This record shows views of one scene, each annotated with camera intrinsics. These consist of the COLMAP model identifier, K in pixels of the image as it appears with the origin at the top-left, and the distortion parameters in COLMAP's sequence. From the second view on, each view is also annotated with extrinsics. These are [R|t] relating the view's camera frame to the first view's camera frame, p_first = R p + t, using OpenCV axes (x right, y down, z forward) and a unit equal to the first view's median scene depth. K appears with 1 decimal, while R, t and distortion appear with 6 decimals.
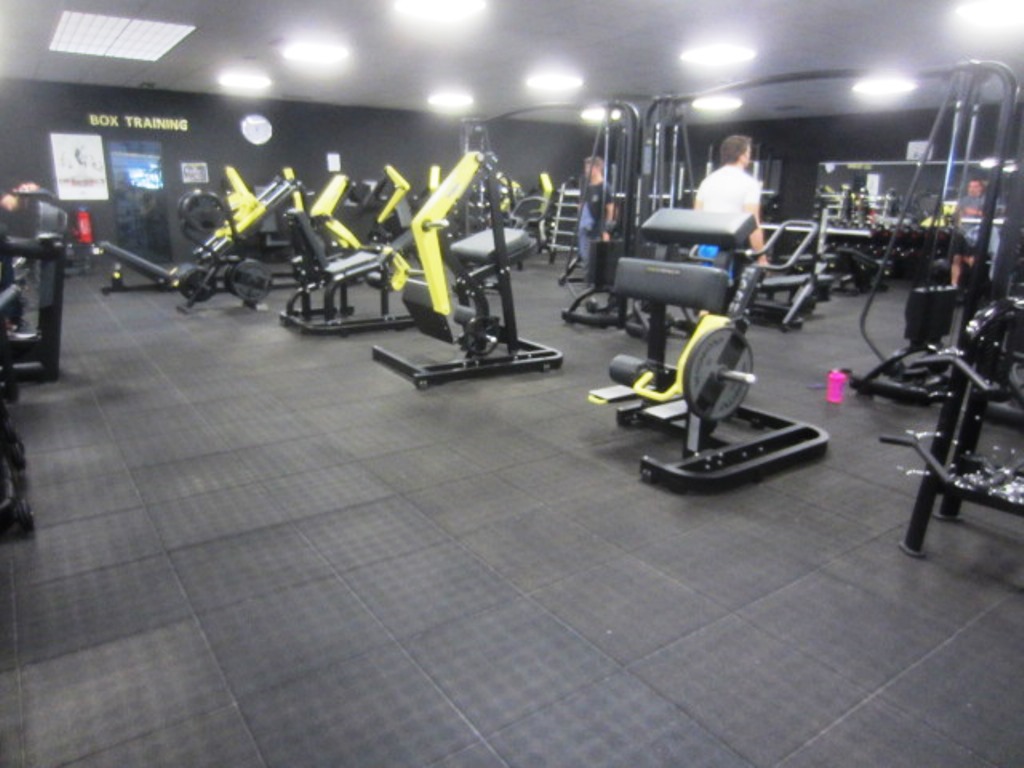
lens RADIAL K [[723.3, 0, 509.2], [0, 723.3, 379.3], [0, 0, 1]] dist [-0.038884, 0.013584]
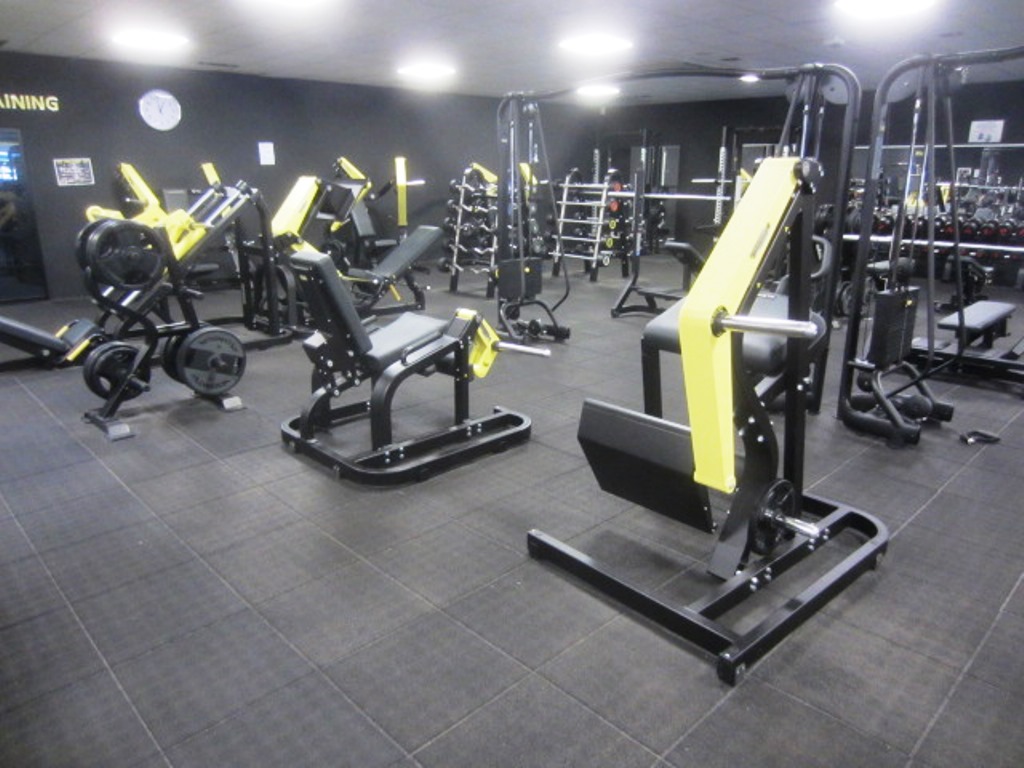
lens RADIAL K [[723.3, 0, 504.9], [0, 723.3, 381.1], [0, 0, 1]] dist [-0.038884, 0.013584]
pose [[0.987960, -0.058217, 0.143341, -0.158483], [0.054081, 0.998005, 0.032585, -0.099057], [-0.144952, -0.024441, 0.989137, 0.286145]]
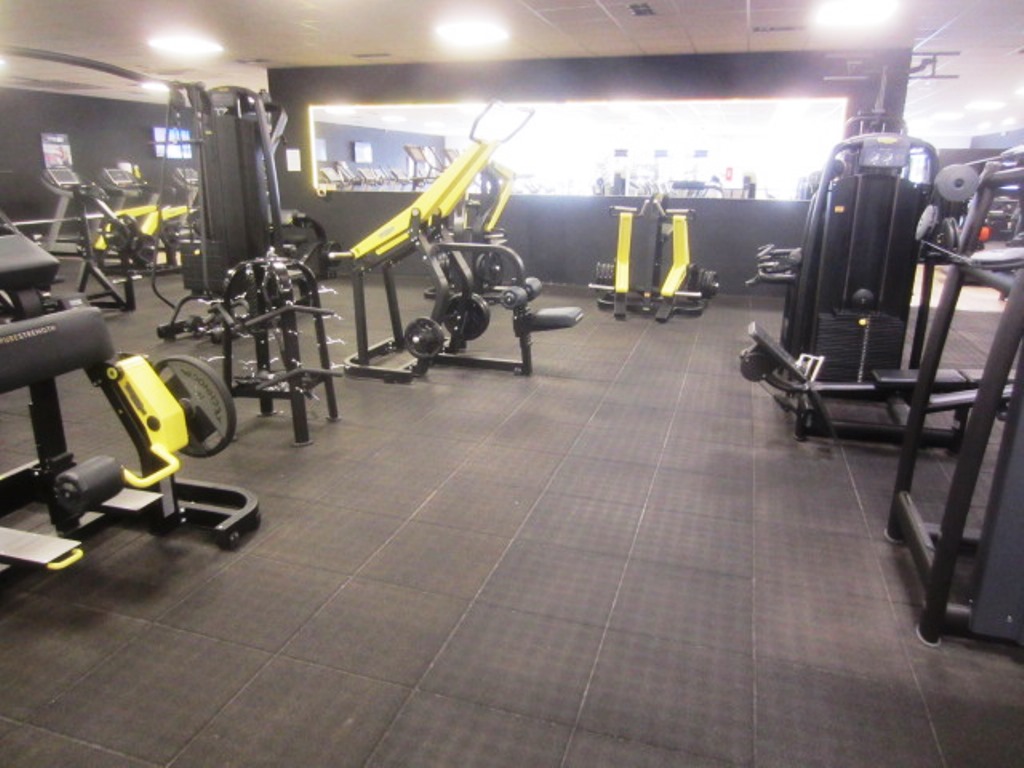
lens RADIAL K [[723.3, 0, 511.9], [0, 723.3, 381.6], [0, 0, 1]] dist [-0.038884, 0.013584]
pose [[-0.613455, -0.249762, 0.749194, -0.380315], [0.172497, 0.883387, 0.435743, -0.217500], [-0.770661, 0.396542, -0.498835, 0.689192]]
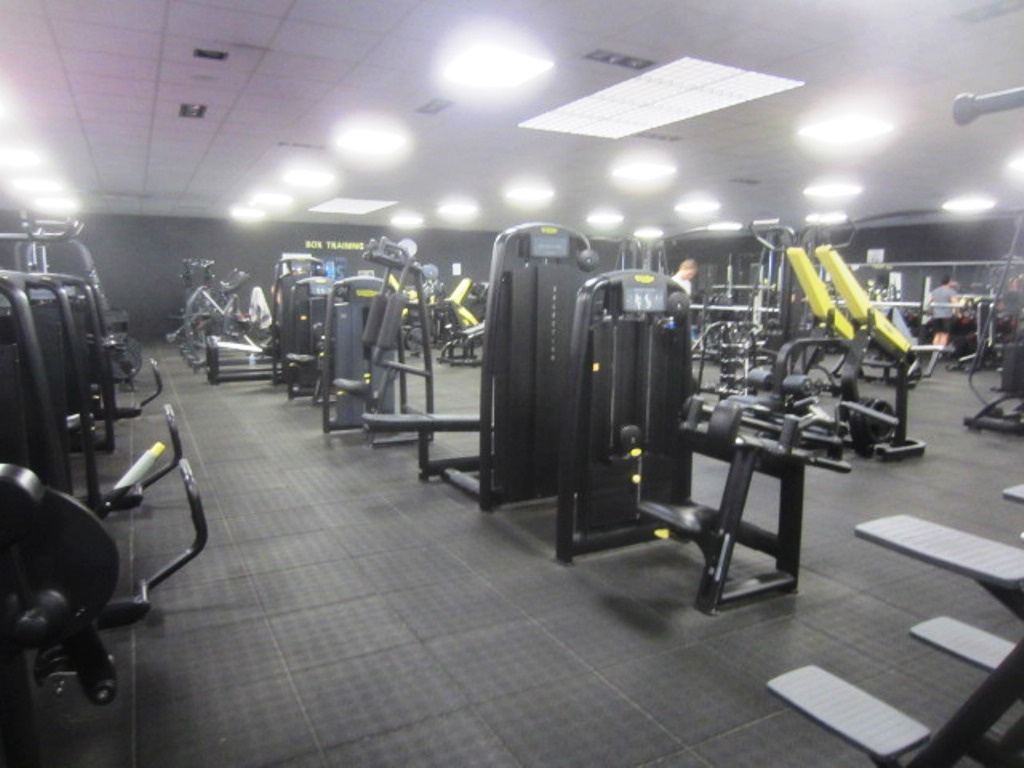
lens RADIAL K [[723.3, 0, 514.2], [0, 723.3, 390.2], [0, 0, 1]] dist [-0.038884, 0.013584]
pose [[0.992881, 0.008463, -0.118813, 0.058490], [-0.021971, 0.993370, -0.112843, 0.133071], [0.117070, 0.114650, 0.986484, -0.514761]]
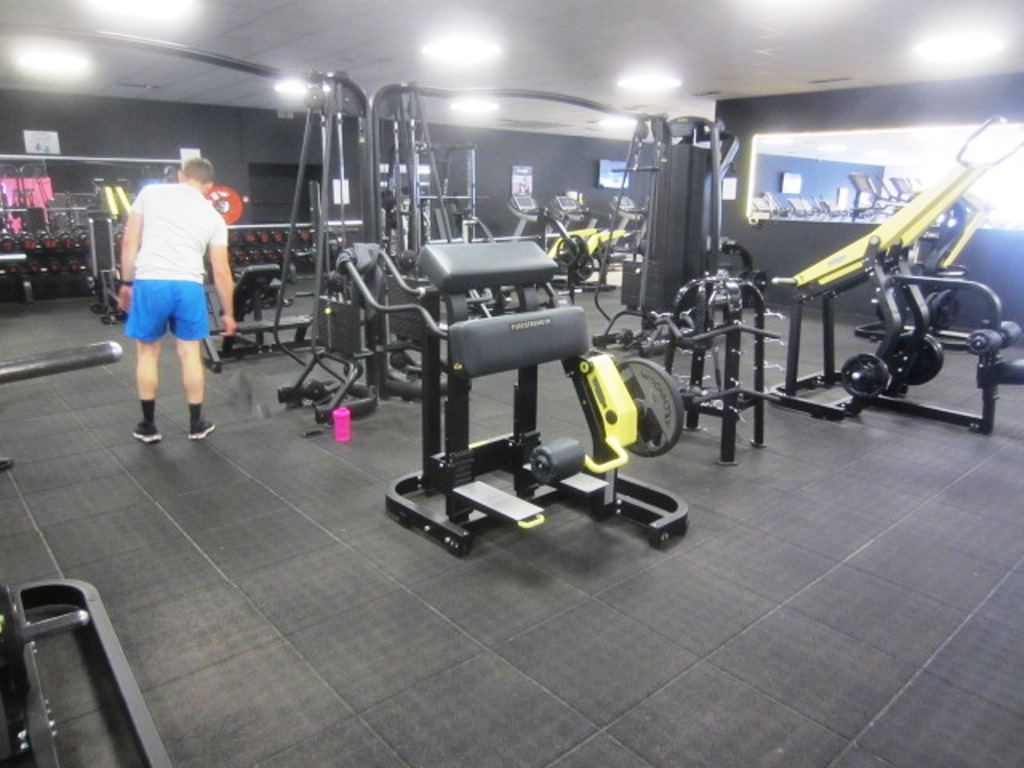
lens RADIAL K [[723.3, 0, 511.9], [0, 723.3, 378.0], [0, 0, 1]] dist [-0.038884, 0.013584]
pose [[-0.114995, -0.264389, 0.957536, -0.372596], [0.232720, 0.929935, 0.284716, -0.218797], [-0.965721, 0.255578, -0.045409, 0.724395]]
